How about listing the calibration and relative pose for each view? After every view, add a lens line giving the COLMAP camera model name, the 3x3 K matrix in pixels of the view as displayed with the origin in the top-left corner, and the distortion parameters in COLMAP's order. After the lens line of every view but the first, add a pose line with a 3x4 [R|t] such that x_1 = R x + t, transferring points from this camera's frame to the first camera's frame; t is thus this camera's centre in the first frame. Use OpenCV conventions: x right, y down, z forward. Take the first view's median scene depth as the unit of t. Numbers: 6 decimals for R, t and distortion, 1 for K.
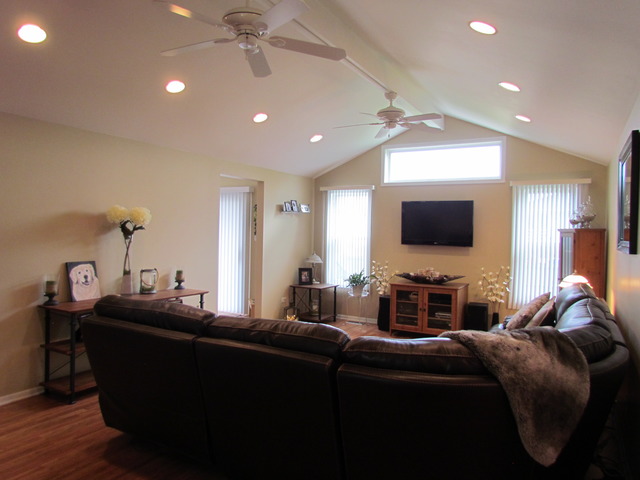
lens RADIAL K [[453.8, 0, 318.9], [0, 453.8, 241.8], [0, 0, 1]] dist [-0.032185, 0.020124]
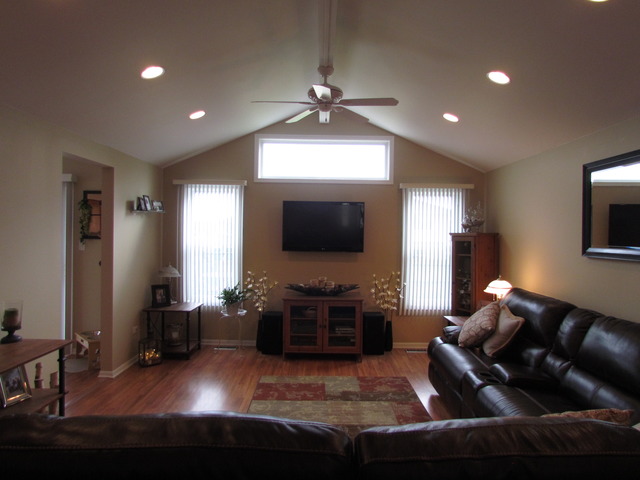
lens RADIAL K [[453.8, 0, 318.9], [0, 453.8, 241.8], [0, 0, 1]] dist [-0.032185, 0.020124]
pose [[0.868781, -0.017649, 0.494881, -0.198262], [0.015307, 0.999844, 0.008785, -0.019645], [-0.494959, -0.000057, 0.868916, 0.235715]]
